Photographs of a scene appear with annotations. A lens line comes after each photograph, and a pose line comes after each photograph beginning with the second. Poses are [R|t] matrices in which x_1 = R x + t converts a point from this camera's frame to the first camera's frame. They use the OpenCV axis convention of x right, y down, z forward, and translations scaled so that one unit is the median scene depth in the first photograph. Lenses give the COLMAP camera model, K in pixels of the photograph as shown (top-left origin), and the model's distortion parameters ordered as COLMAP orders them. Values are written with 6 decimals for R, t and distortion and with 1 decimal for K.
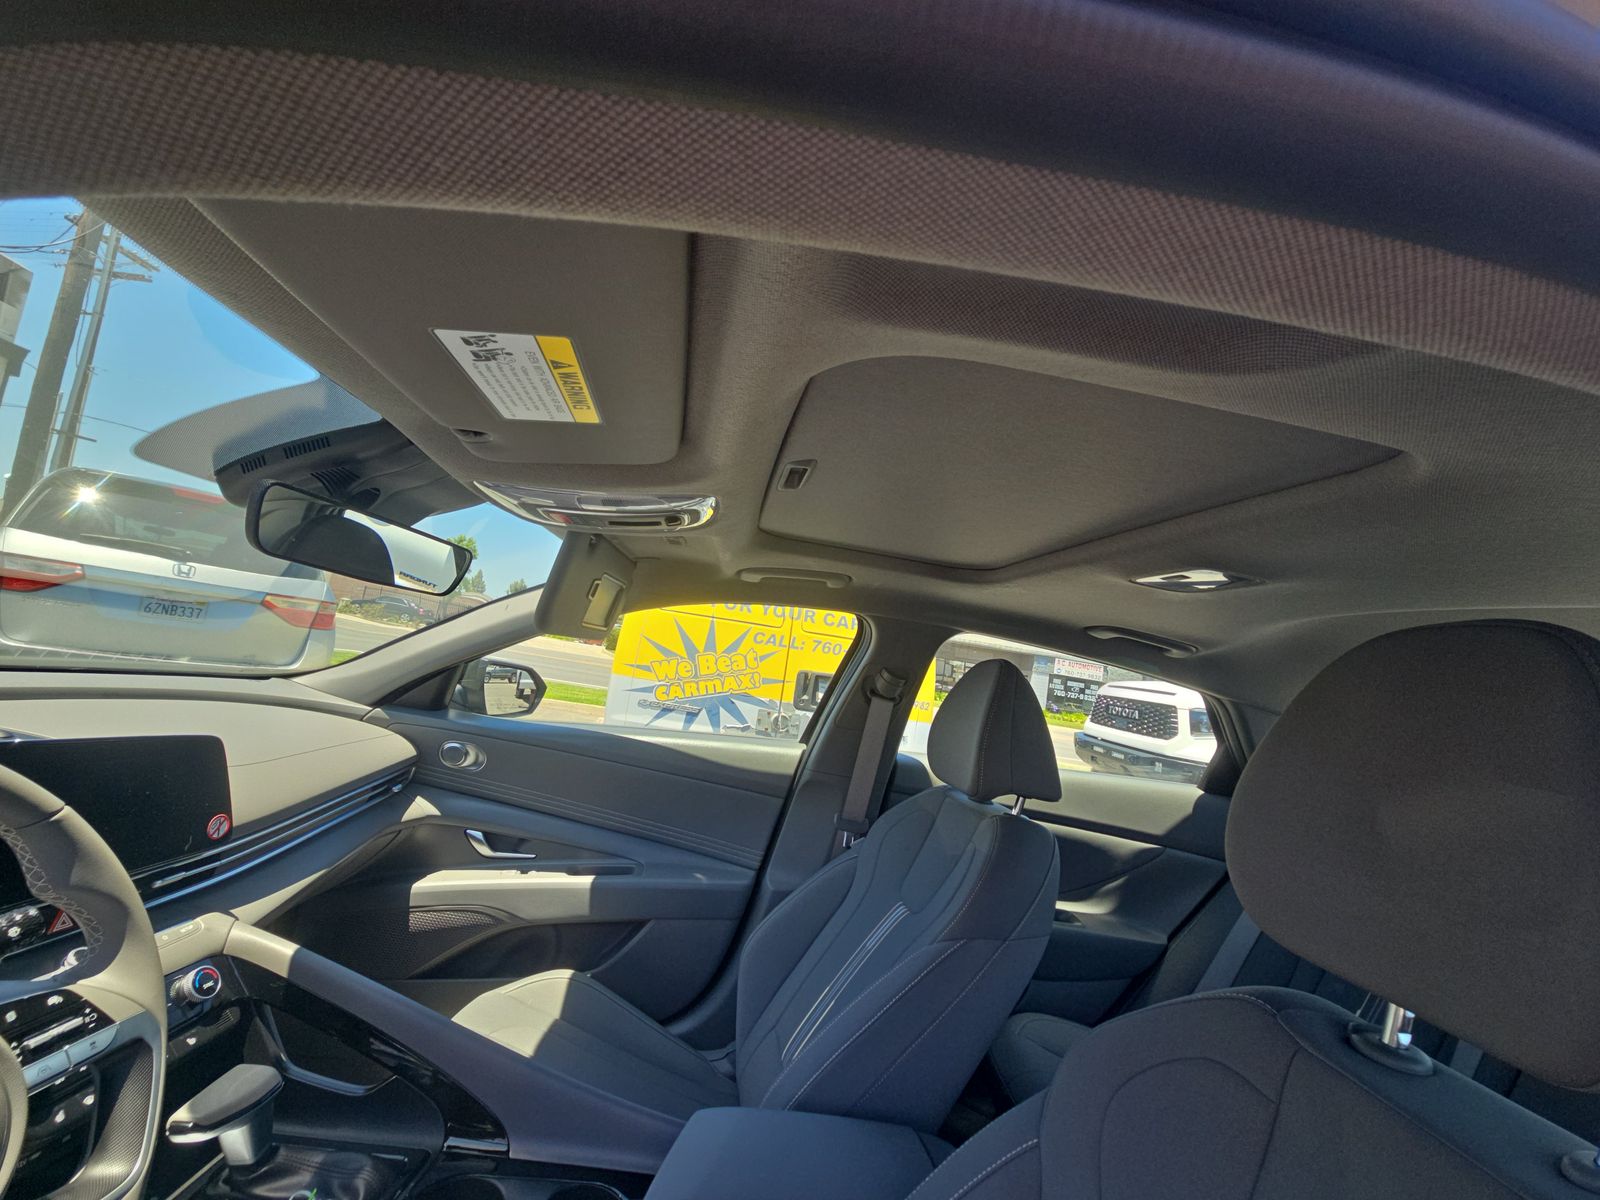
lens RADIAL K [[646.3, 0, 794.6], [0, 646.3, 597.4], [0, 0, 1]] dist [0.015450, -0.014752]
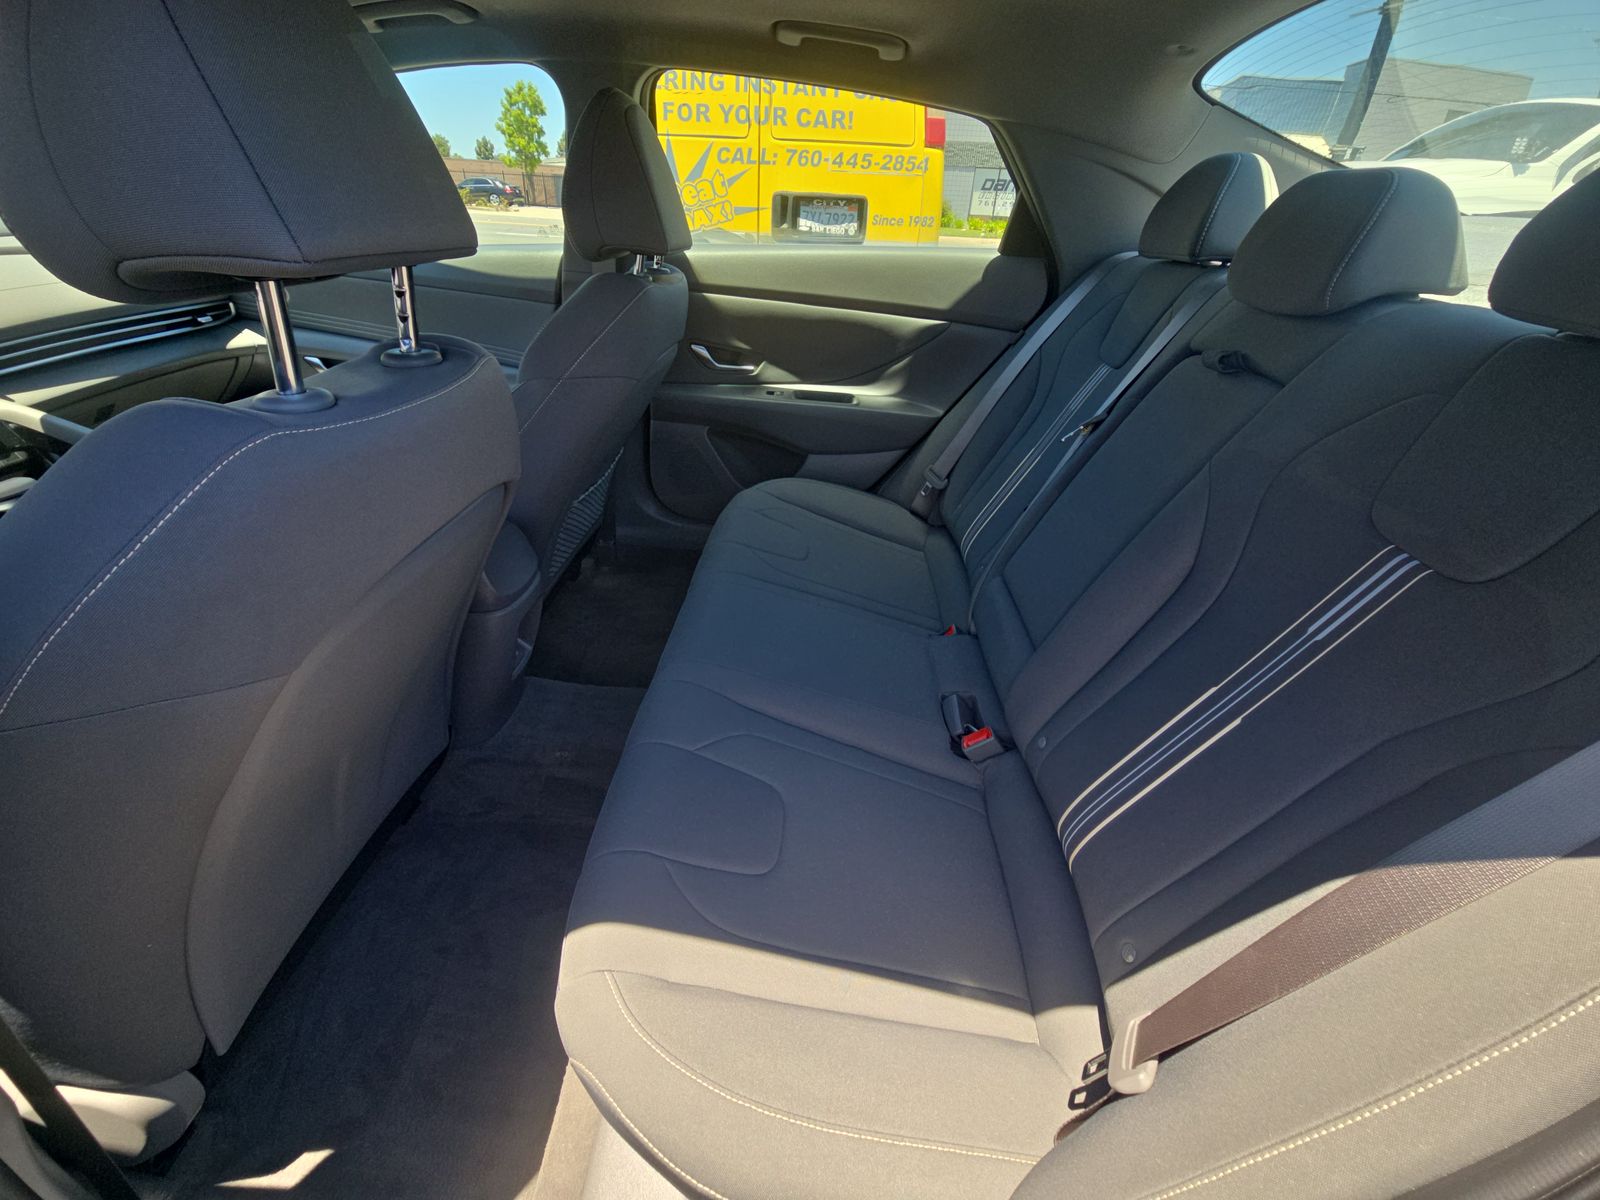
lens RADIAL K [[651.1, 0, 801.7], [0, 651.1, 575.2], [0, 0, 1]] dist [0.012193, -0.000084]
pose [[0.978796, -0.008989, -0.204639, 0.577301], [0.123302, 0.823620, 0.553577, 0.139194], [0.163569, -0.567072, 0.807264, -0.023400]]
